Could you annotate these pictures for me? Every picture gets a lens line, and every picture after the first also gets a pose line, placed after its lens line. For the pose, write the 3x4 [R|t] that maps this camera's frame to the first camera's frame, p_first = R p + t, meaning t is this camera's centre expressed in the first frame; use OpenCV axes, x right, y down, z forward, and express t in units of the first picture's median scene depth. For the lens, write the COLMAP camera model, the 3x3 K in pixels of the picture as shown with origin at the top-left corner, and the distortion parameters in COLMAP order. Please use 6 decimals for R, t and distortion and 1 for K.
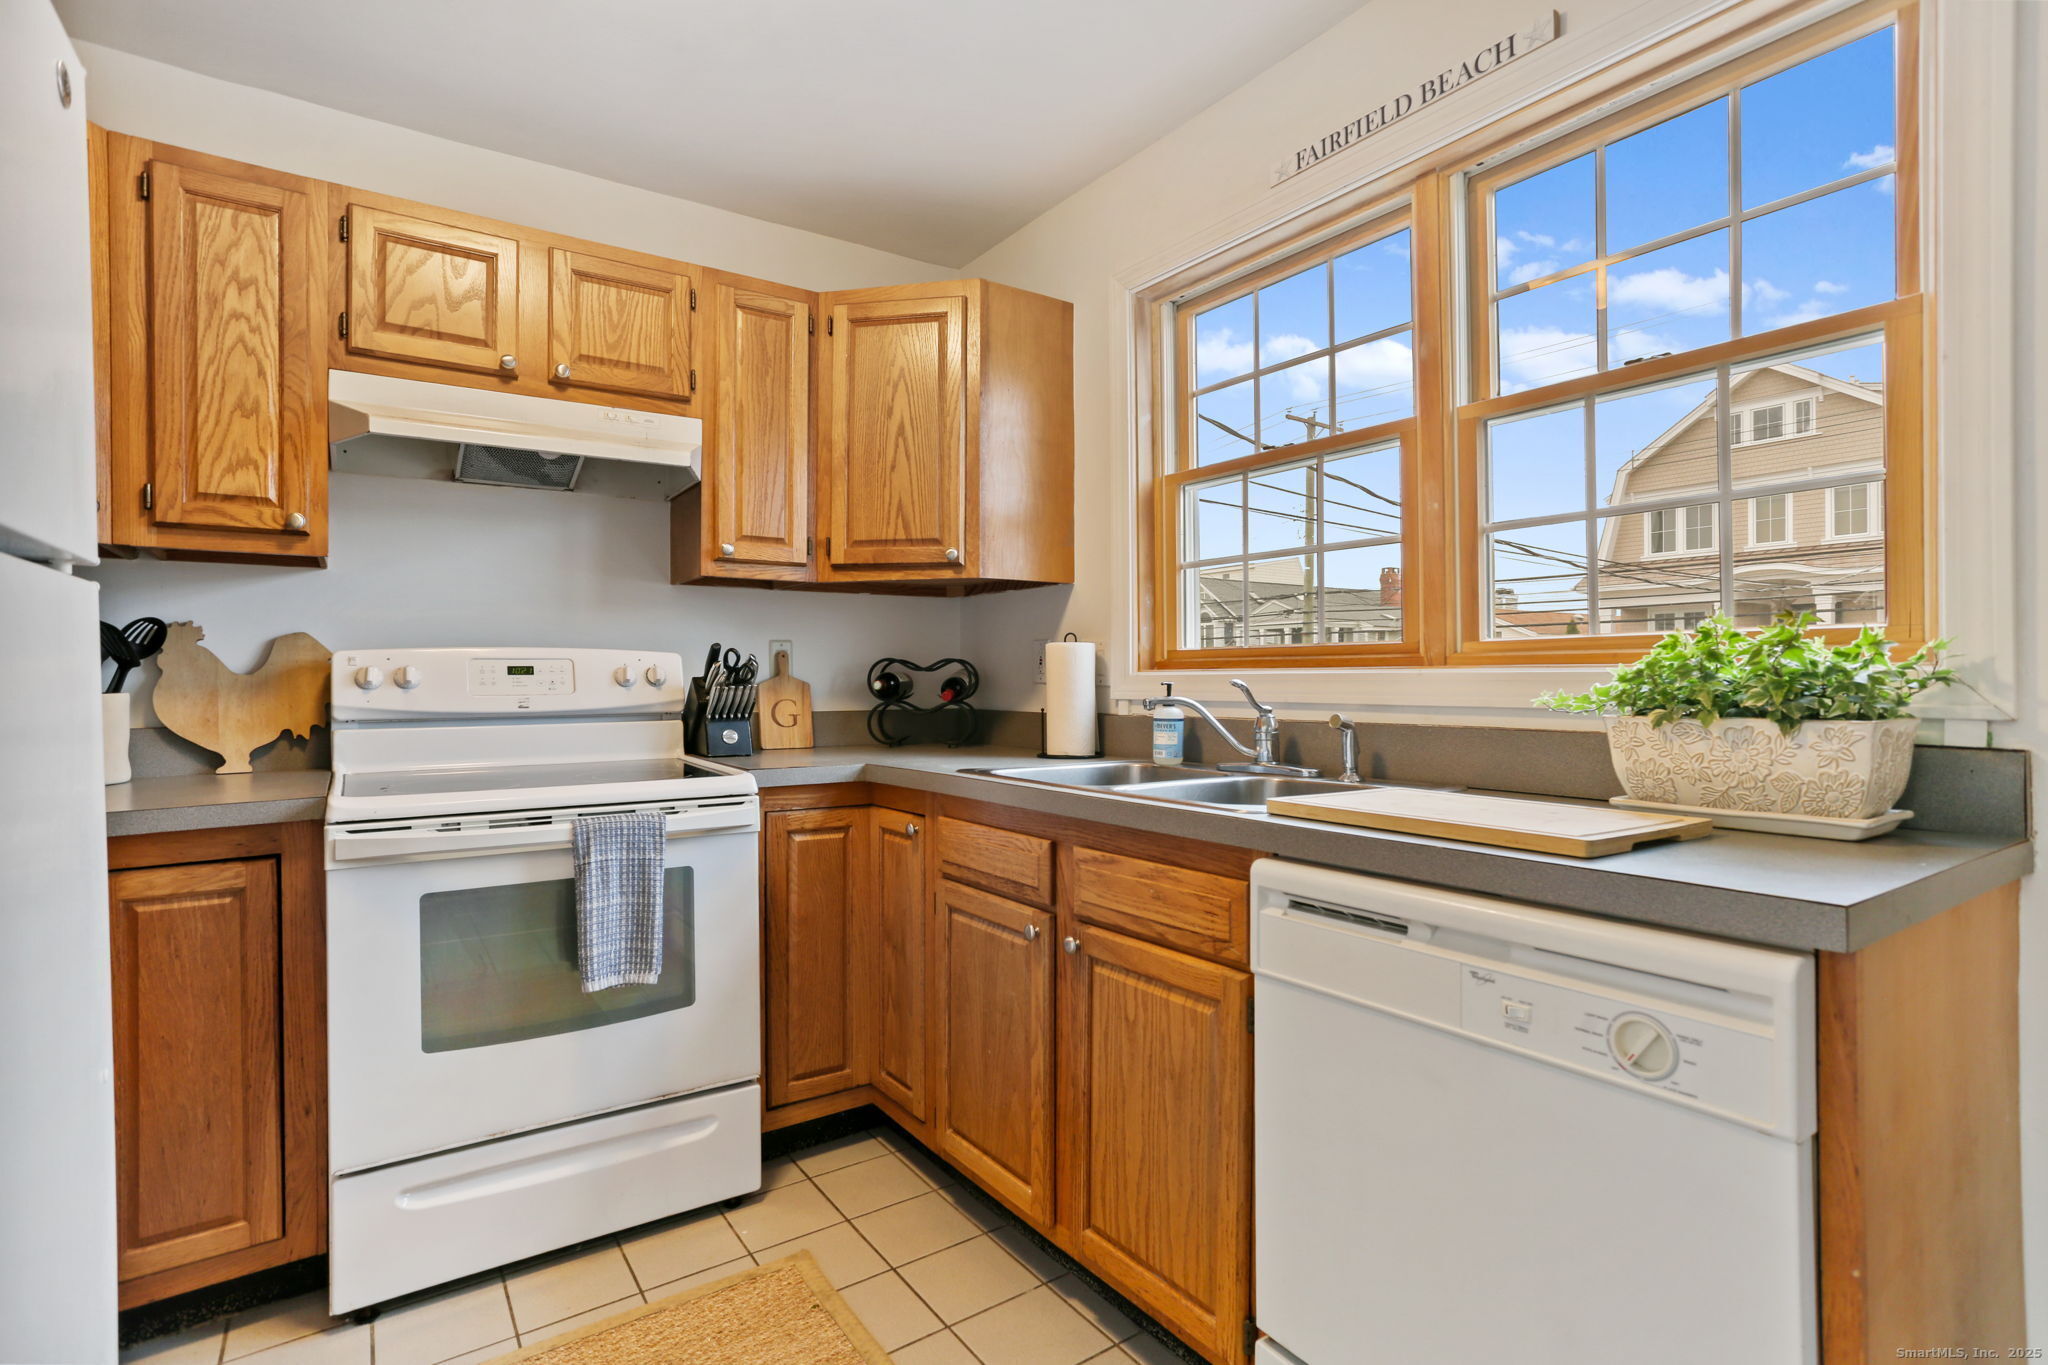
lens RADIAL K [[984.6, 0, 1021.3], [0, 984.6, 676.0], [0, 0, 1]] dist [-0.015970, 0.000418]
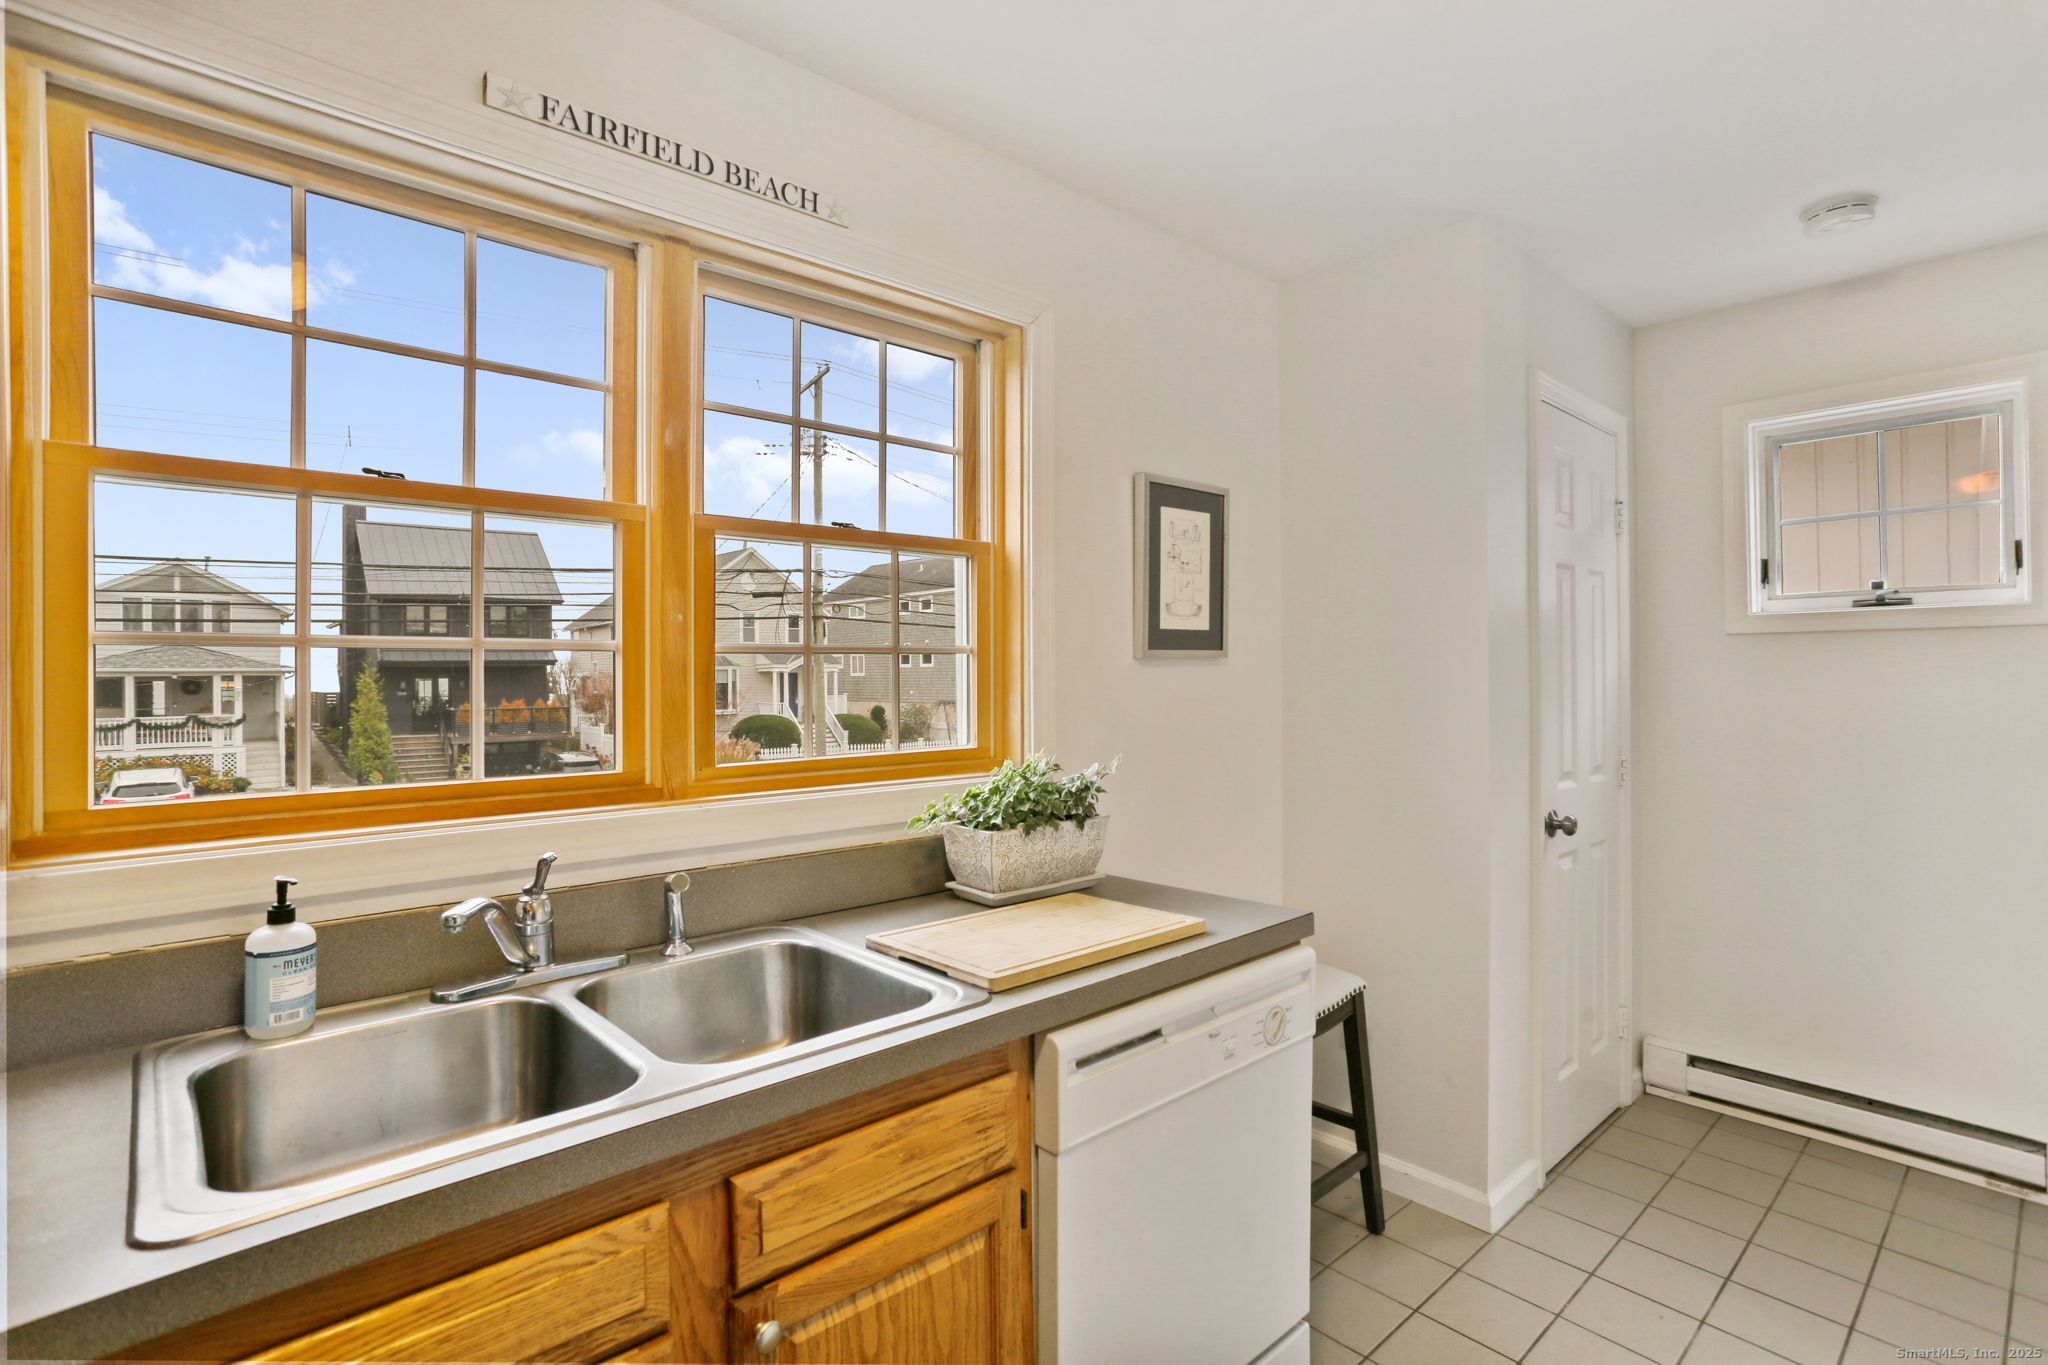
lens RADIAL K [[984.6, 0, 1023.2], [0, 984.6, 678.1], [0, 0, 1]] dist [-0.015970, 0.000418]
pose [[-0.129859, 0.000917, 0.991532, -0.627749], [0.004397, 0.999990, -0.000349, -0.146577], [-0.991523, 0.004314, -0.129862, 1.008757]]
